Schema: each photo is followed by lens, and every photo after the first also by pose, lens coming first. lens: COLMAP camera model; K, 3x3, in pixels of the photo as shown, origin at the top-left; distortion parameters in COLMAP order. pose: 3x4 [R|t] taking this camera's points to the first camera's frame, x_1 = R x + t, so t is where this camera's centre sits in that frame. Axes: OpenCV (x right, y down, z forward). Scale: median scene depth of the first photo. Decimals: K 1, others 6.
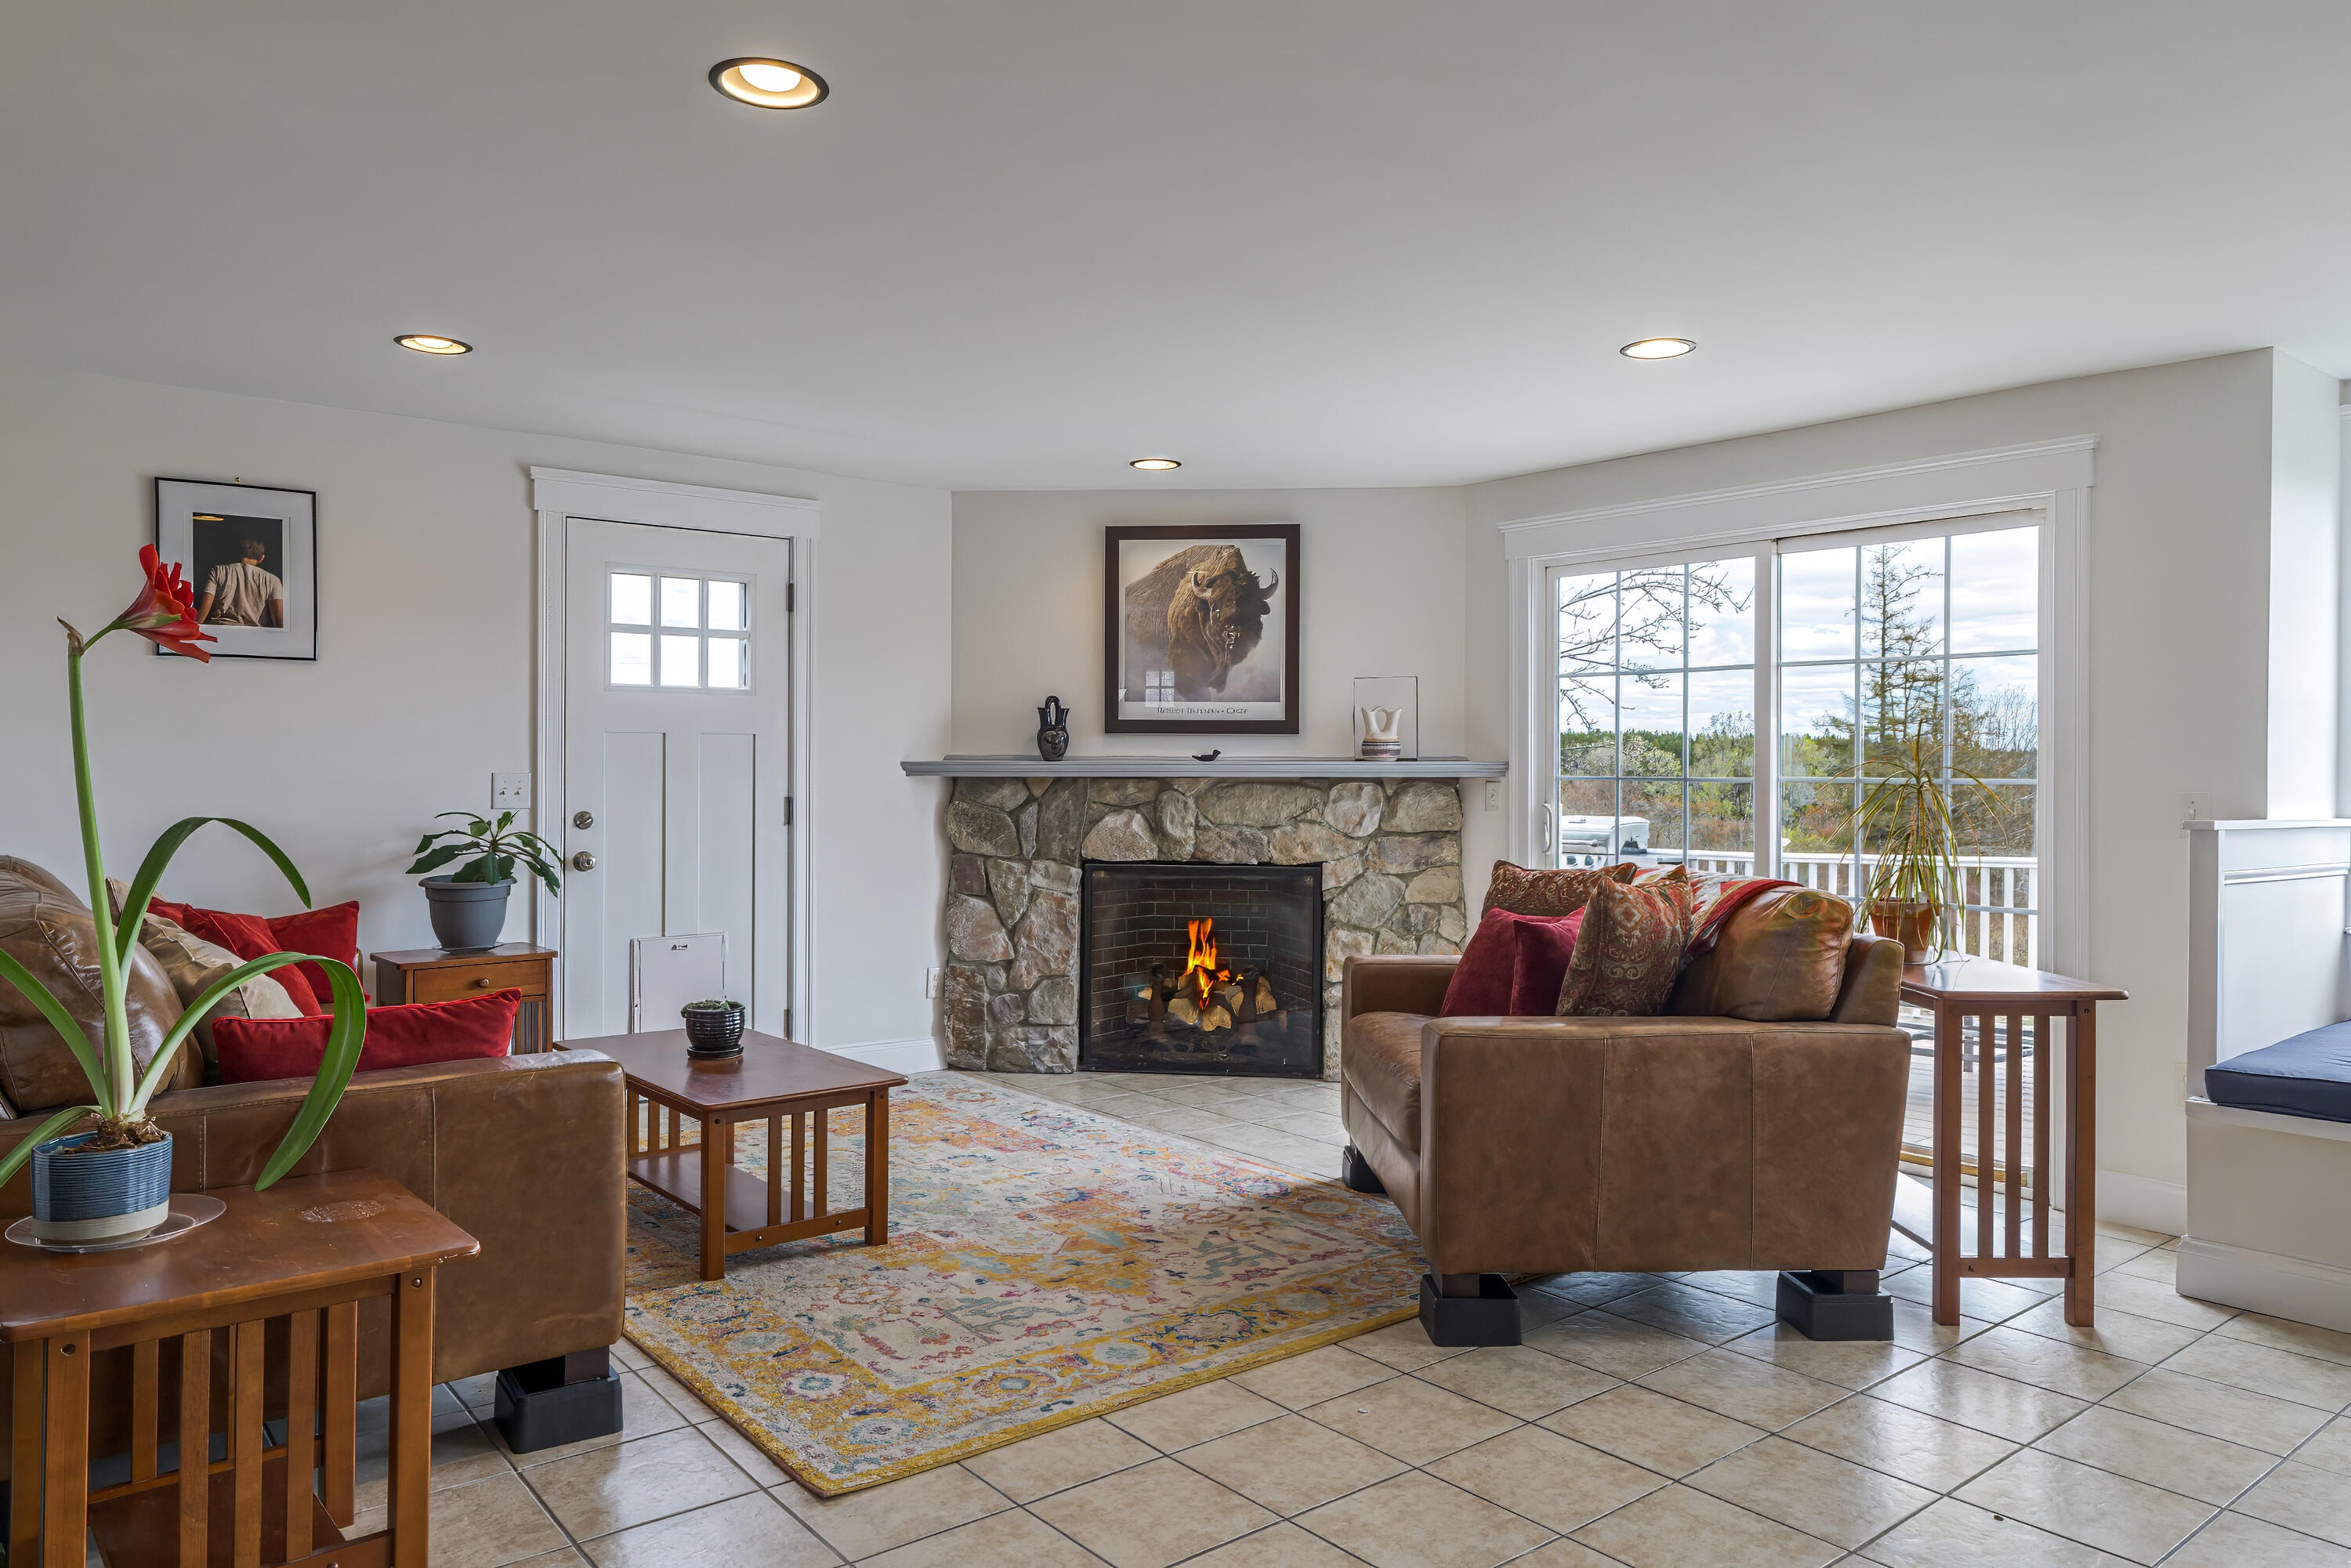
lens RADIAL K [[1548.7, 0, 1177.8], [0, 1548.7, 768.4], [0, 0, 1]] dist [0.002435, -0.001890]
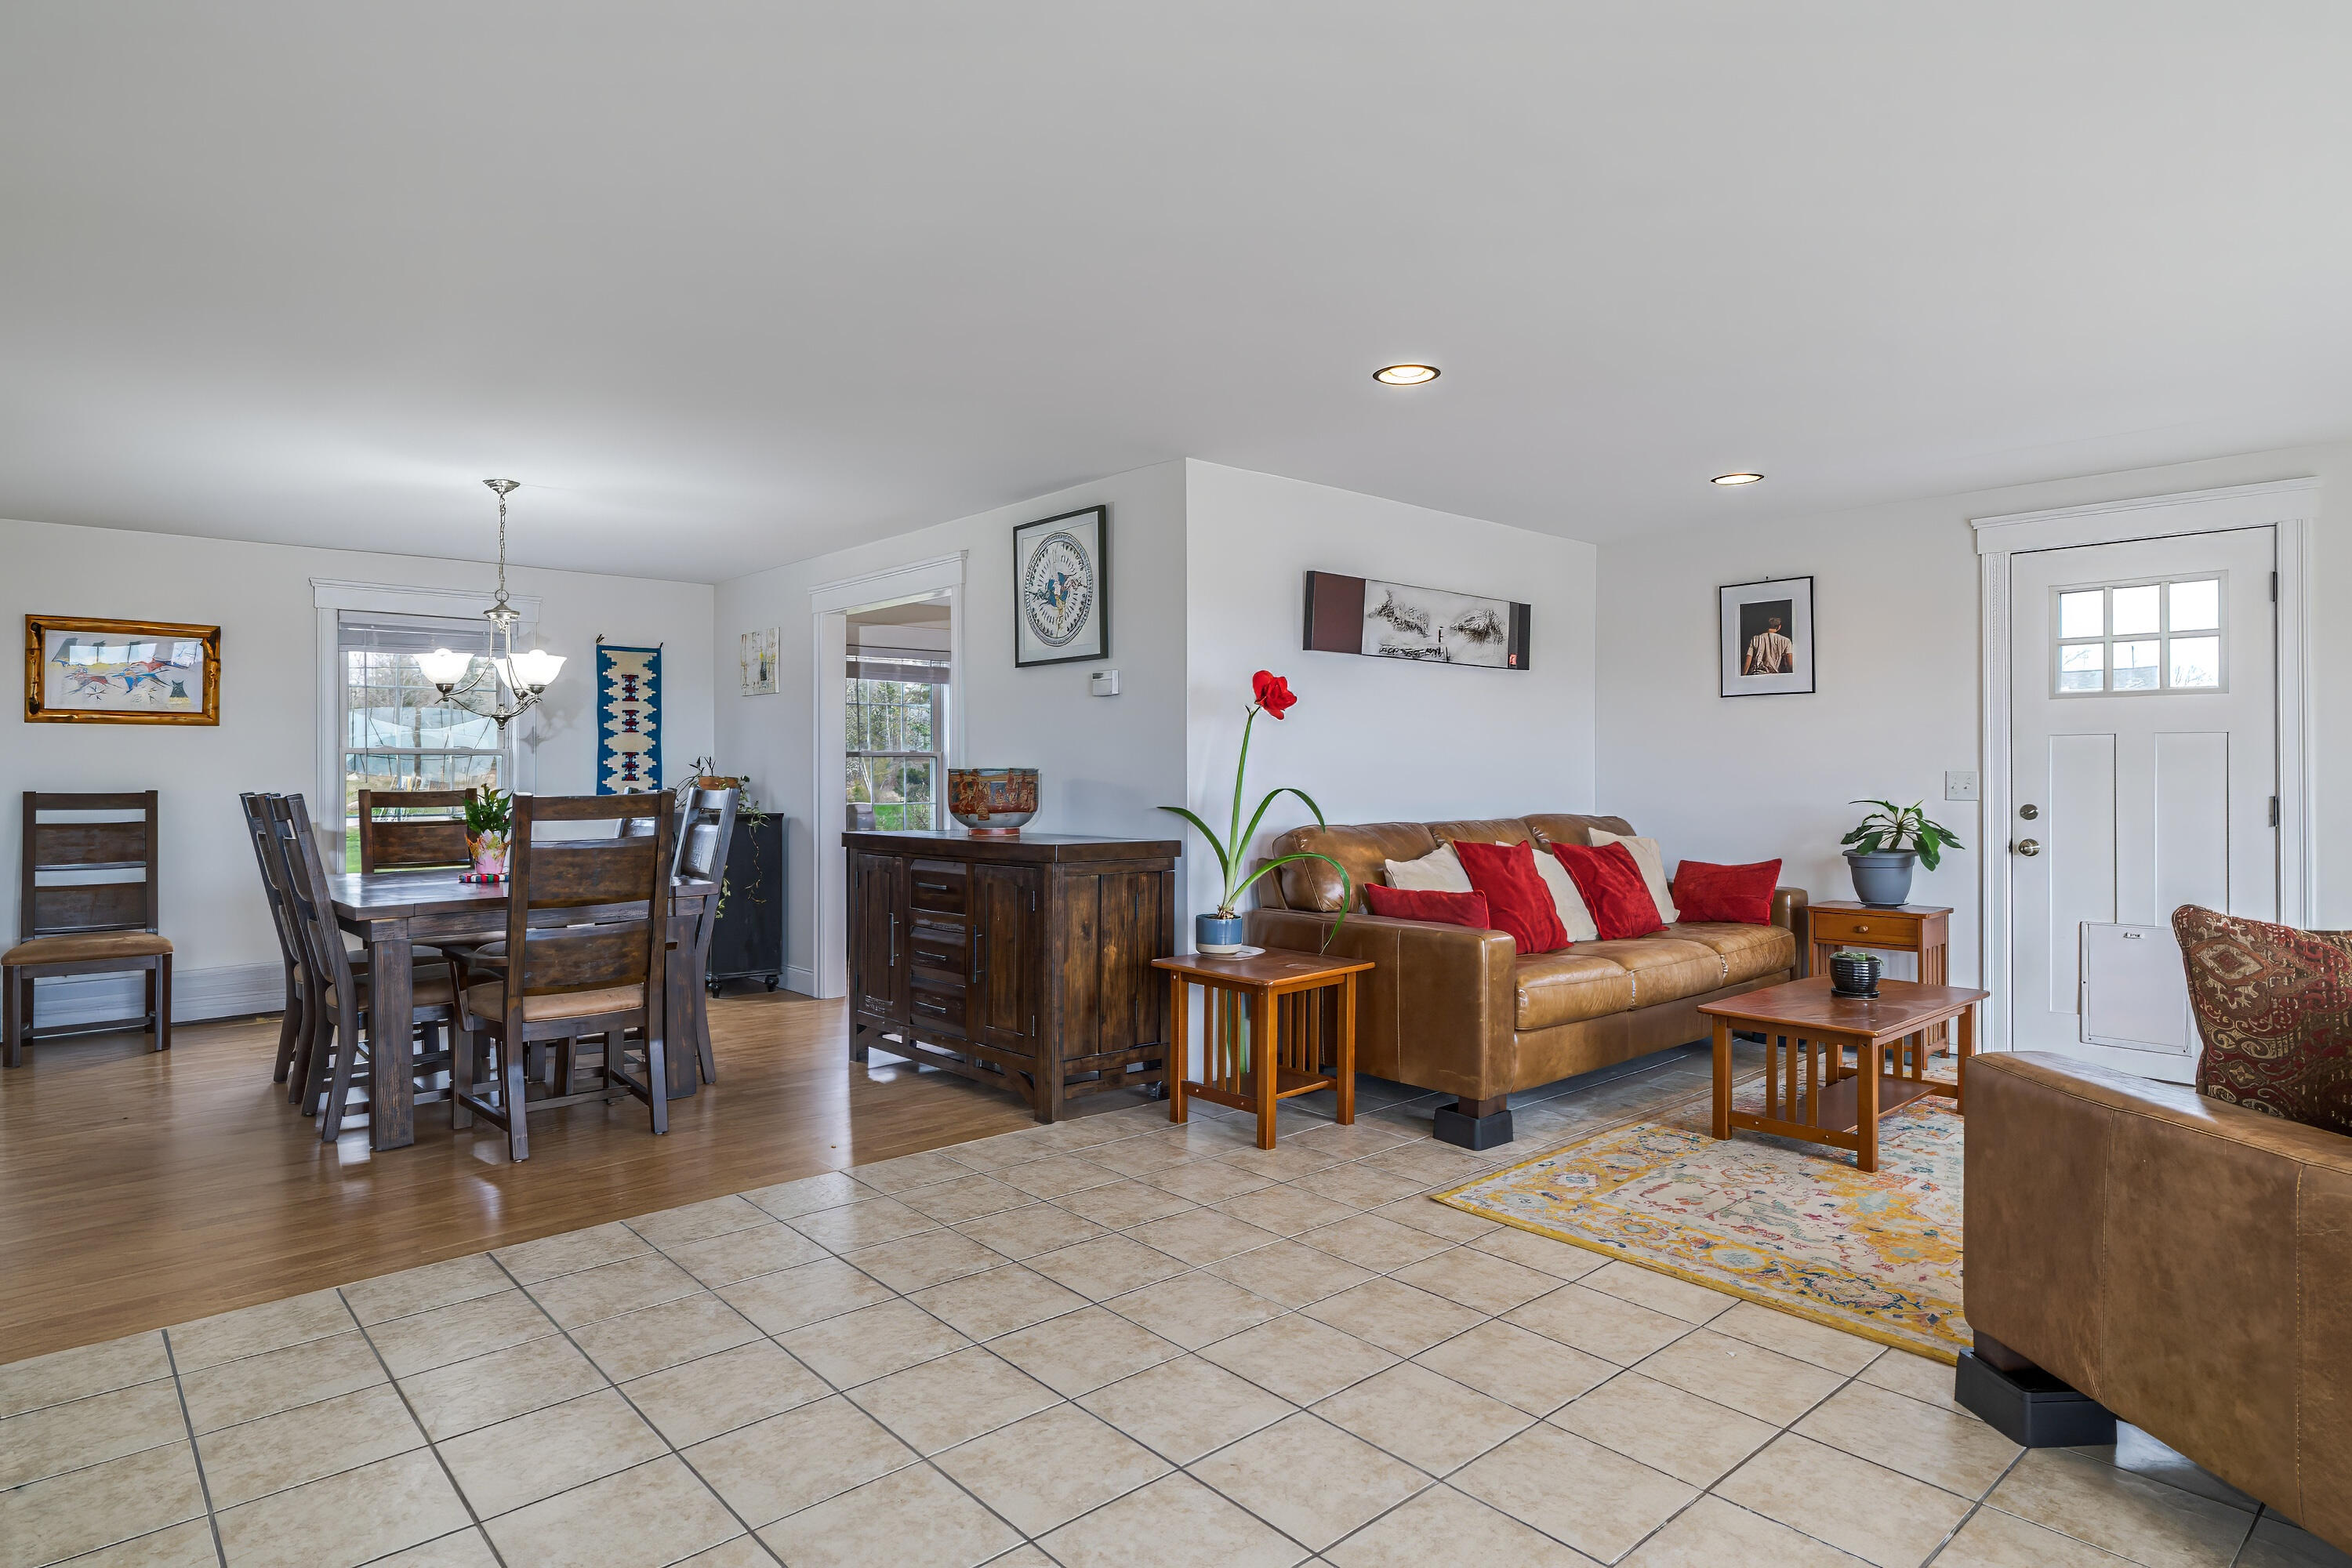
lens RADIAL K [[1300.8, 0, 1172.9], [0, 1300.8, 770.6], [0, 0, 1]] dist [0.008181, 0.001496]
pose [[0.048308, -0.002826, -0.998829, 0.630136], [0.000907, 0.999996, -0.002785, 0.005200], [0.998832, -0.000771, 0.048310, 0.350468]]
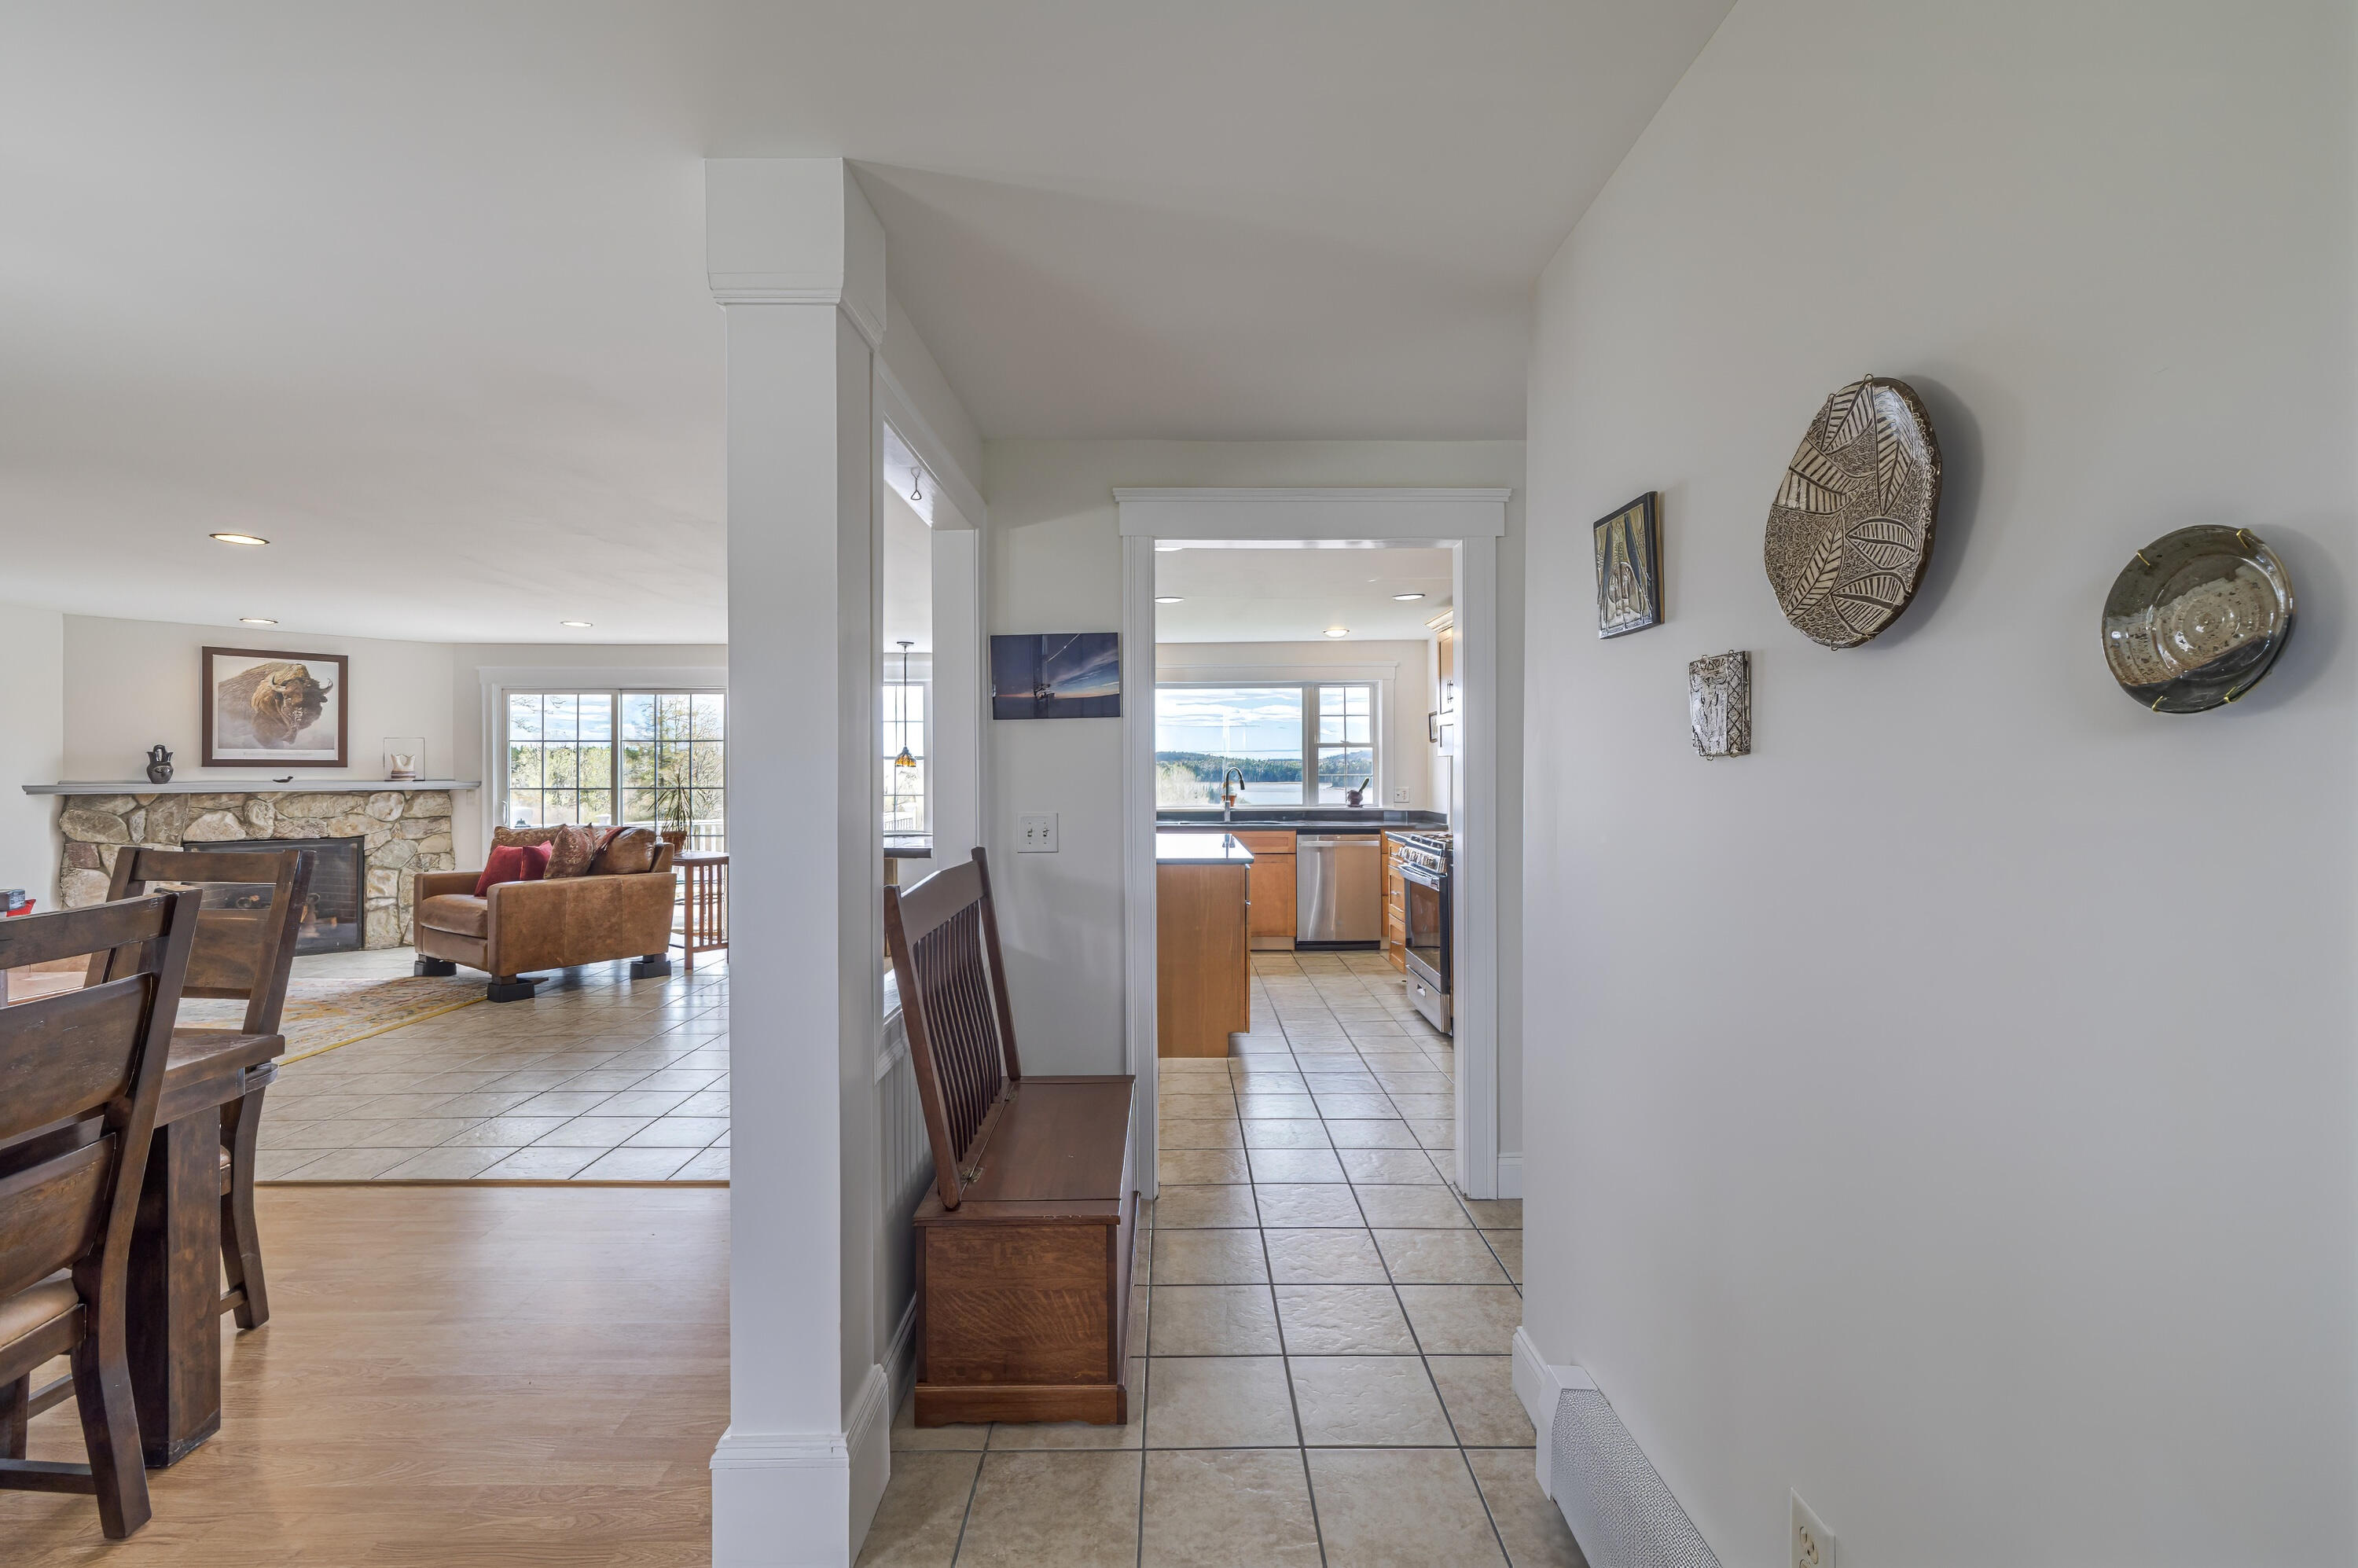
lens RADIAL K [[1028.4, 0, 1175.9], [0, 1028.4, 764.4], [0, 0, 1]] dist [0.003651, 0.000574]
pose [[0.625503, -0.000680, 0.780221, -0.343830], [0.004582, 0.999986, -0.002802, -0.022634], [-0.780208, 0.005328, 0.625497, -0.721875]]
